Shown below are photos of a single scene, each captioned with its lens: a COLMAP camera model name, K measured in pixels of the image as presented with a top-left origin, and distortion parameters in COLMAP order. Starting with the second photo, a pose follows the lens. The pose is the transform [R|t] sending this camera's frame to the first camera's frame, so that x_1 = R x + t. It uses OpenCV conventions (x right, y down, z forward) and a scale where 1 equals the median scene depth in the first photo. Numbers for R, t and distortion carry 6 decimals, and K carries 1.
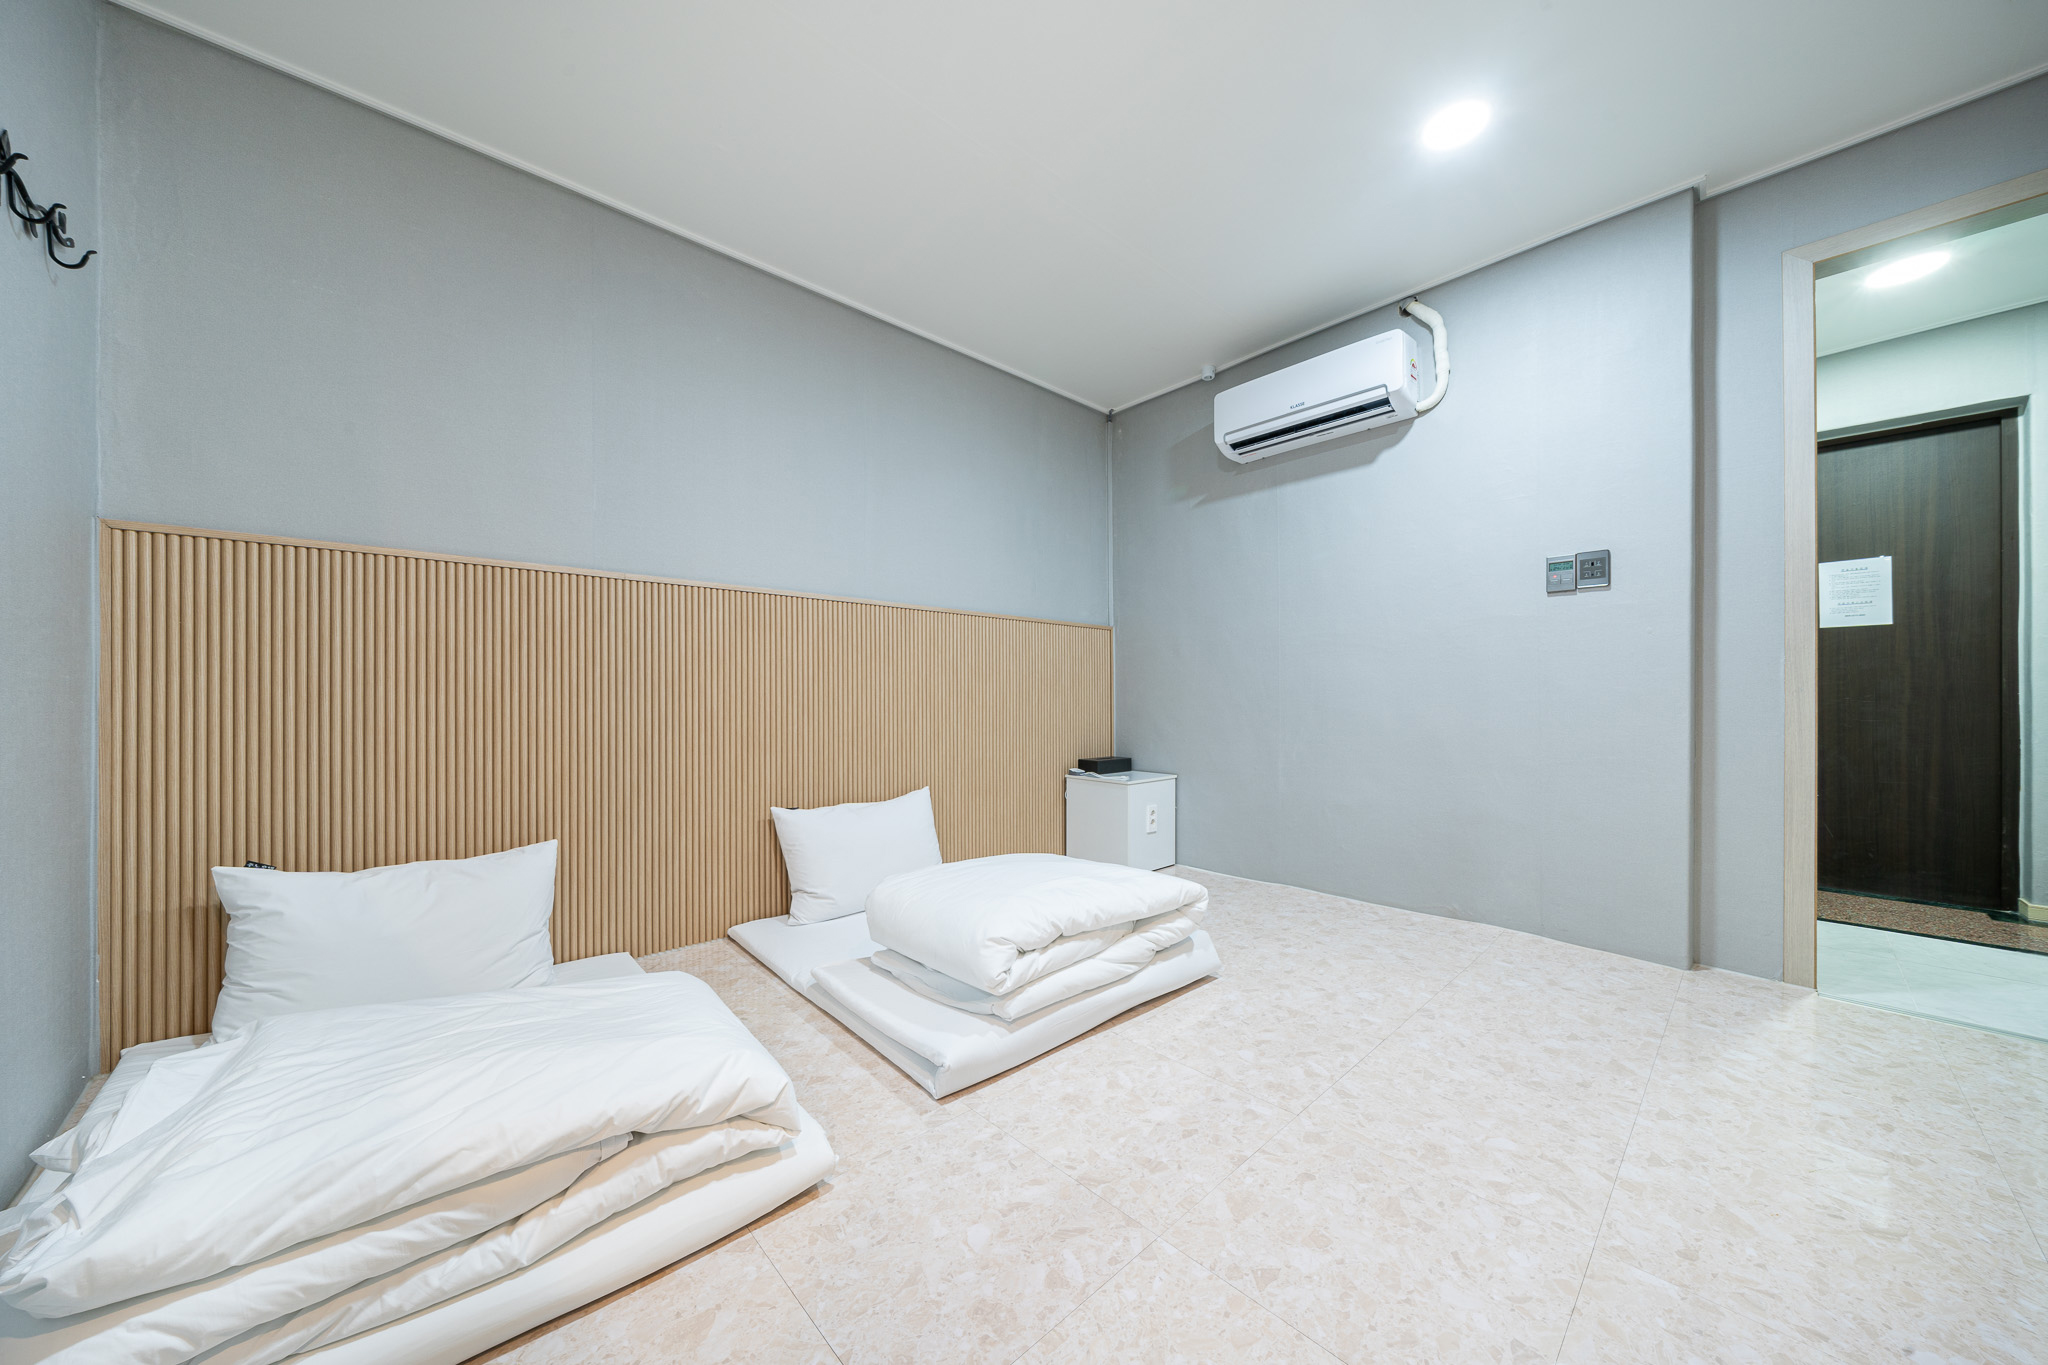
lens RADIAL K [[695.1, 0, 1016.6], [0, 695.1, 693.9], [0, 0, 1]] dist [-0.004985, -0.000364]
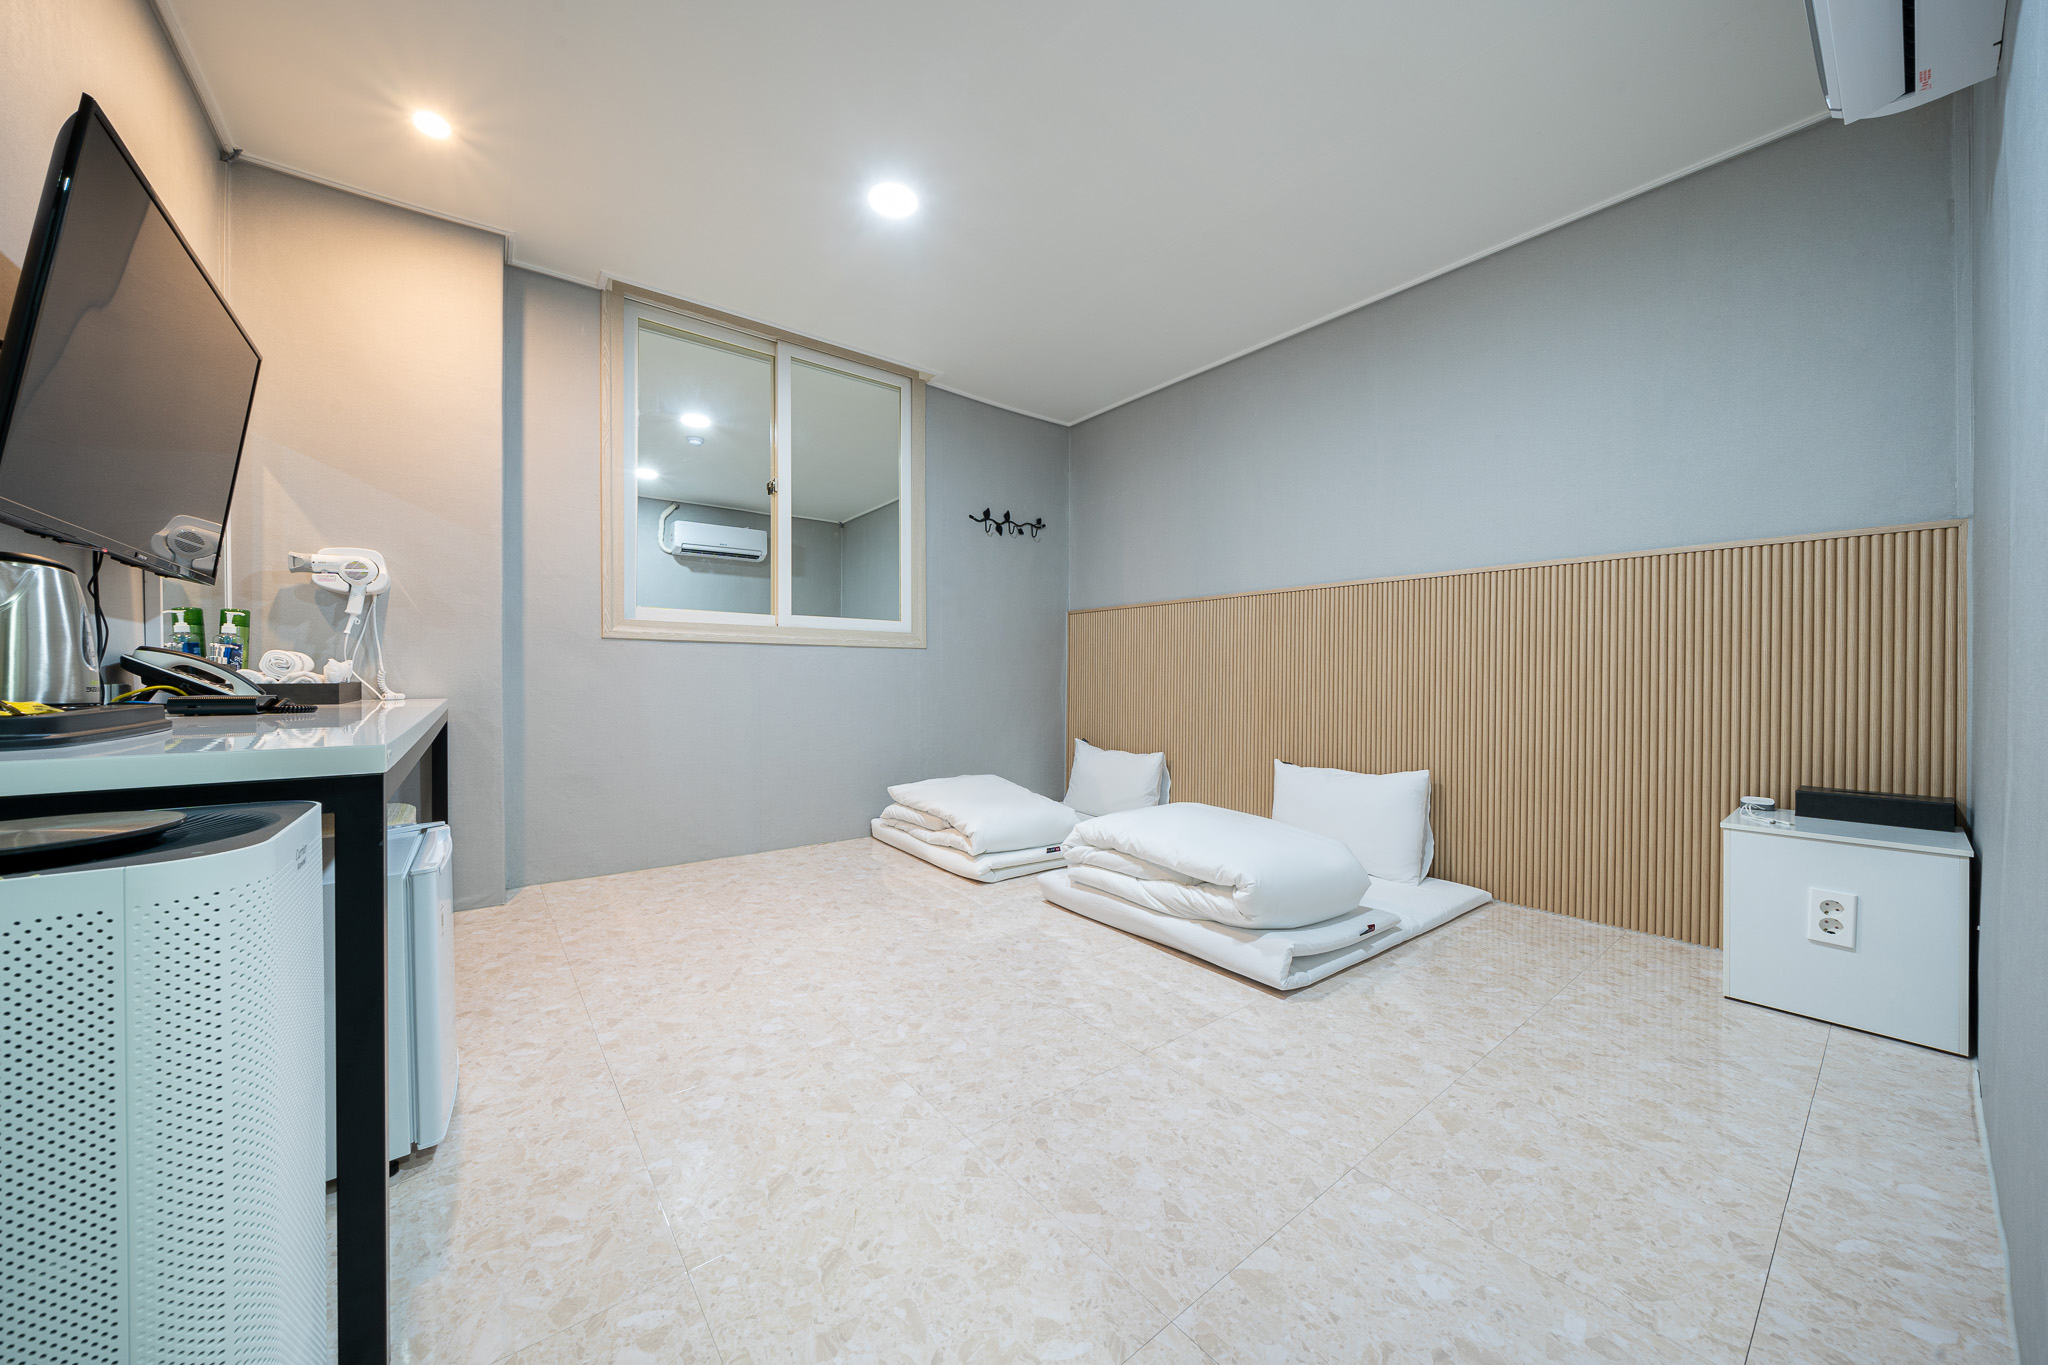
lens RADIAL K [[695.1, 0, 1016.4], [0, 695.1, 687.4], [0, 0, 1]] dist [-0.004985, -0.000364]
pose [[-0.064366, 0.013742, -0.997832, 1.376722], [0.001798, 0.999905, 0.013654, 0.014693], [0.997925, -0.000915, -0.064385, 0.864313]]
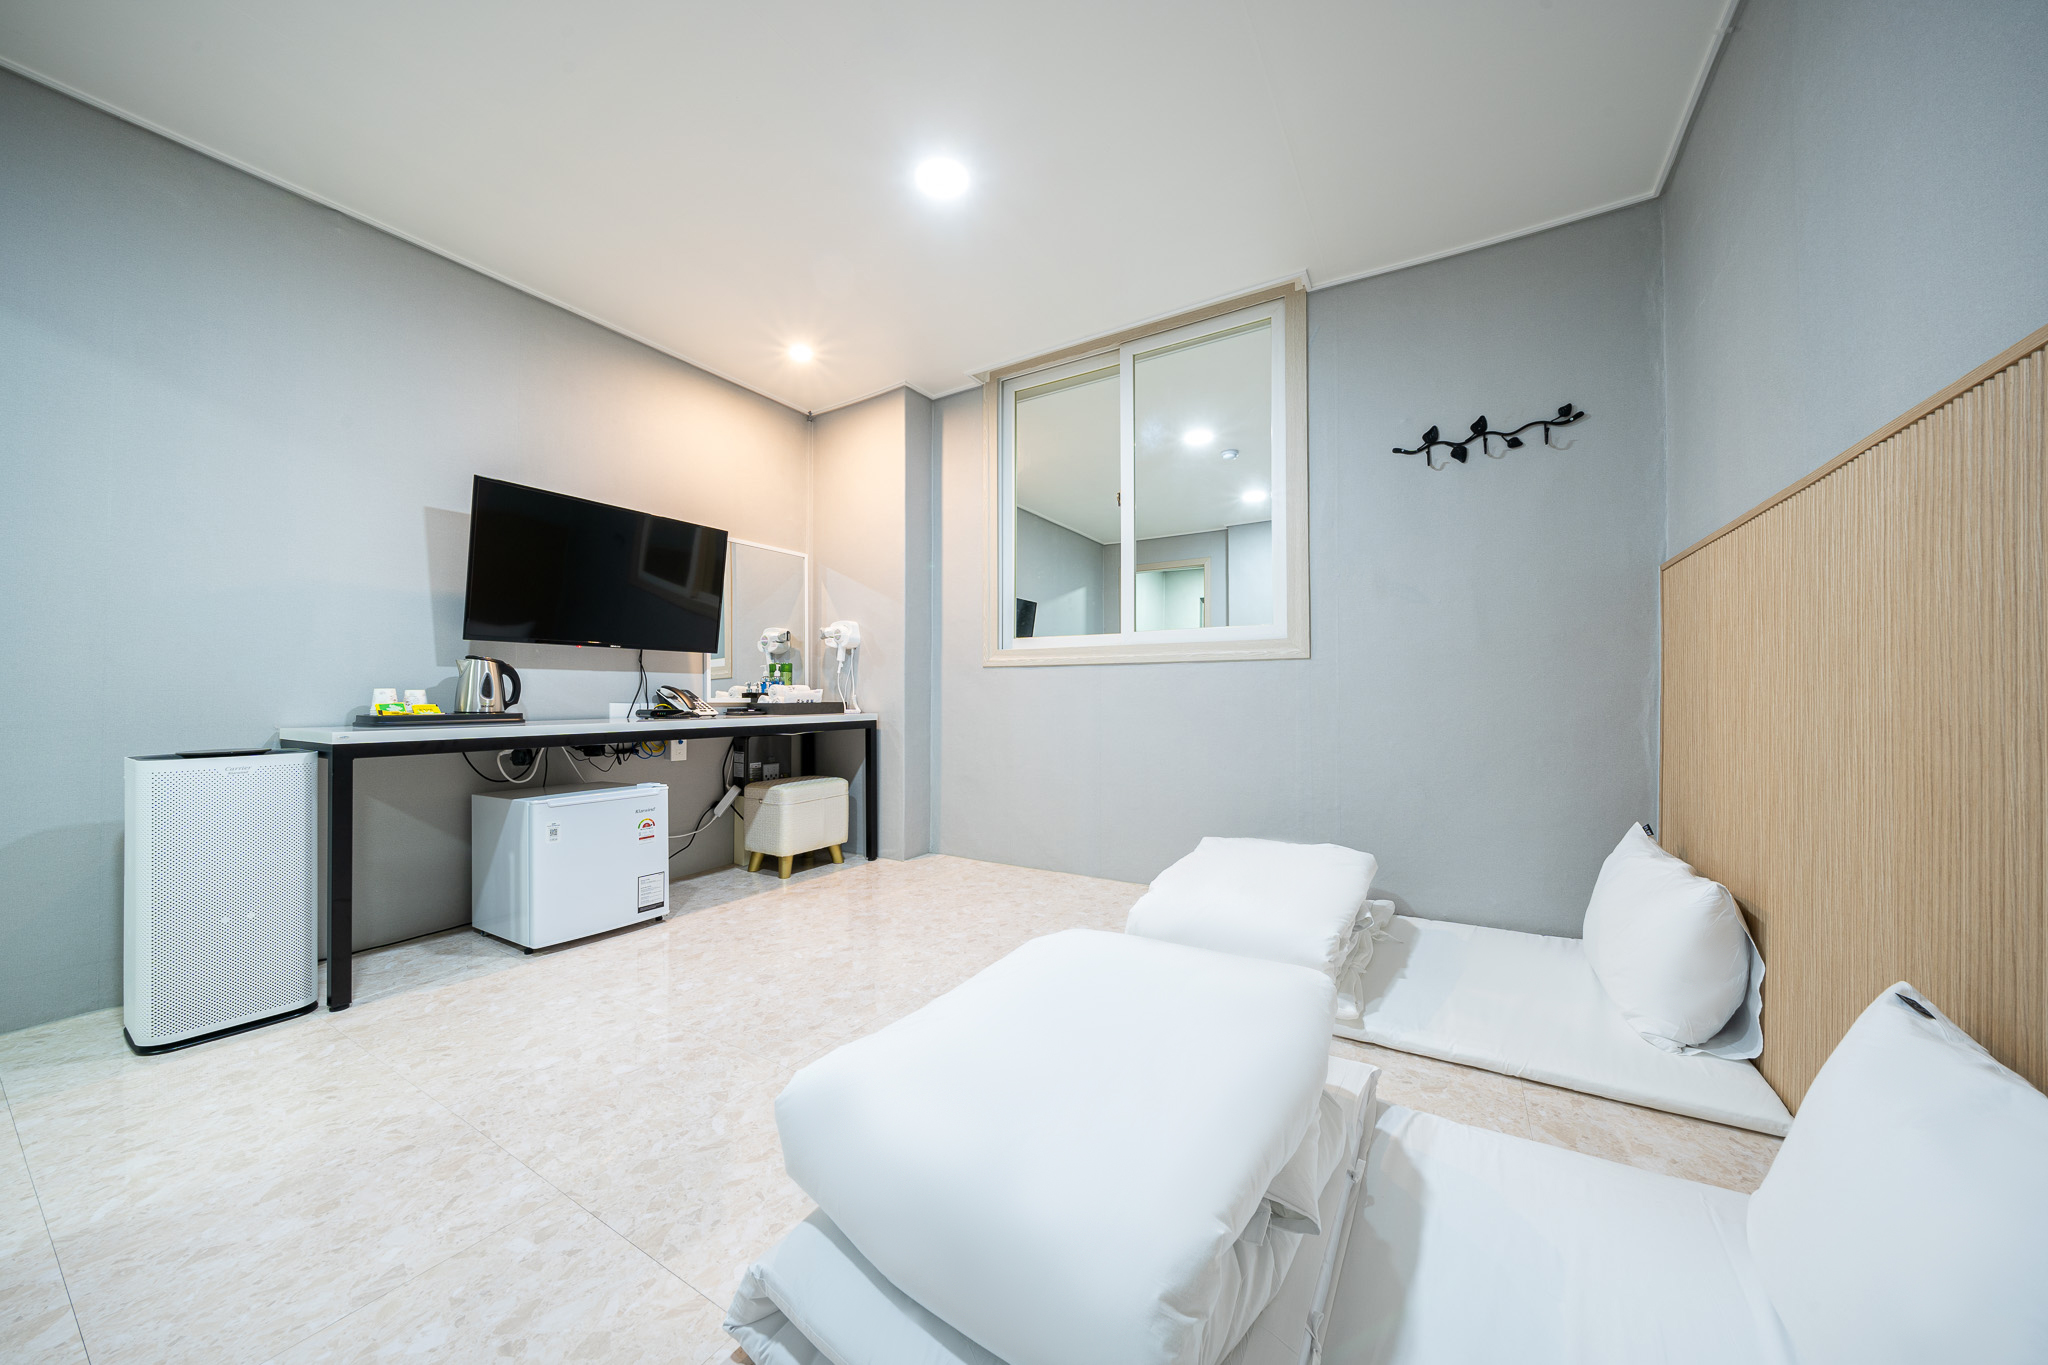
lens RADIAL K [[695.1, 0, 1046.9], [0, 695.1, 698.6], [0, 0, 1]] dist [-0.004985, -0.000364]
pose [[-0.950537, 0.003732, -0.310589, 0.278069], [0.003911, 0.999992, 0.000047, 0.010402], [0.310587, -0.001170, -0.950544, 1.737957]]
